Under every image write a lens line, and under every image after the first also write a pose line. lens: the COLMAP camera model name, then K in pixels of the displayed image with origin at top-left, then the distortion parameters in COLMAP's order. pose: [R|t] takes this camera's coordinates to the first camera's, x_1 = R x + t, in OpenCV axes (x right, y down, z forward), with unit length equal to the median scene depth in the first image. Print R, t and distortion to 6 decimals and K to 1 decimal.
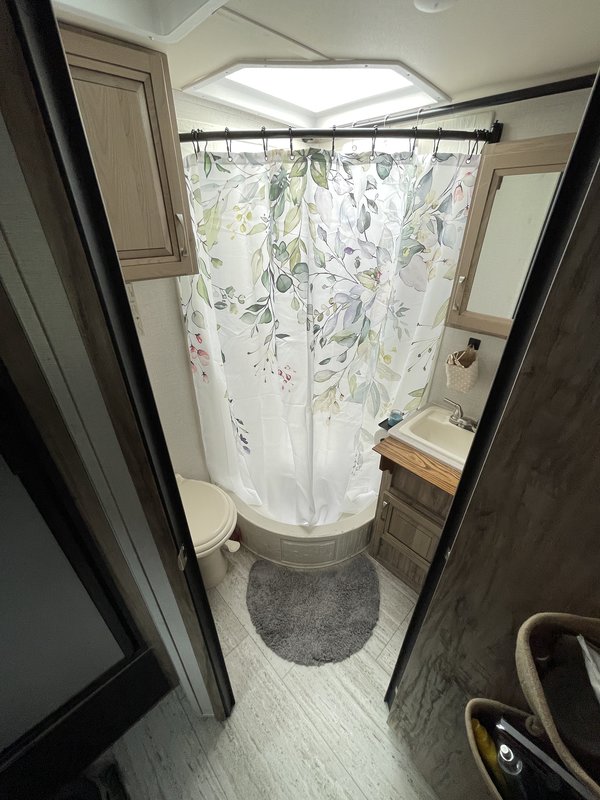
lens RADIAL K [[321.1, 0, 302.4], [0, 321.1, 398.4], [0, 0, 1]] dist [-0.000936, 0.000283]
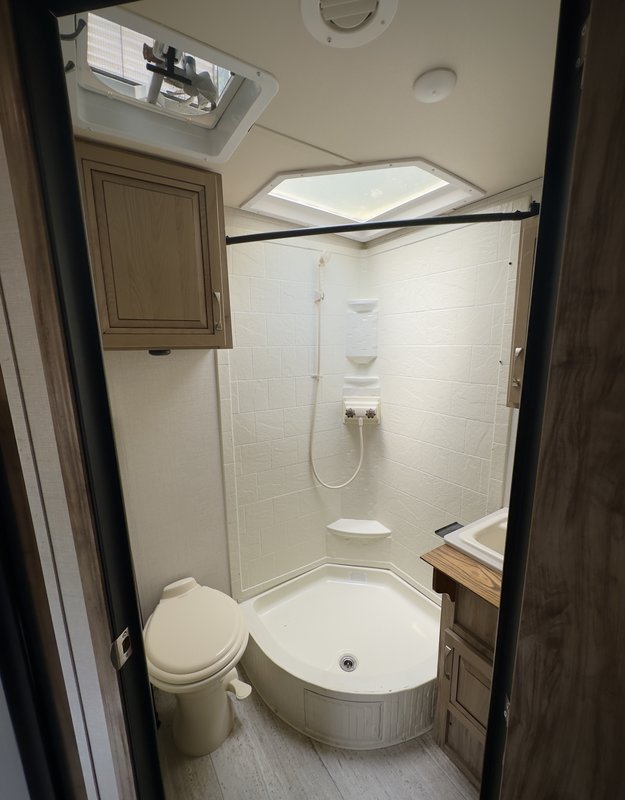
lens RADIAL K [[341.0, 0, 310.1], [0, 341.0, 406.3], [0, 0, 1]] dist [-0.003531, 0.000053]
pose [[0.983447, 0.015044, -0.180573, 0.122051], [-0.072597, 0.945780, -0.316590, 0.112940], [0.166019, 0.324458, 0.931217, 0.107112]]
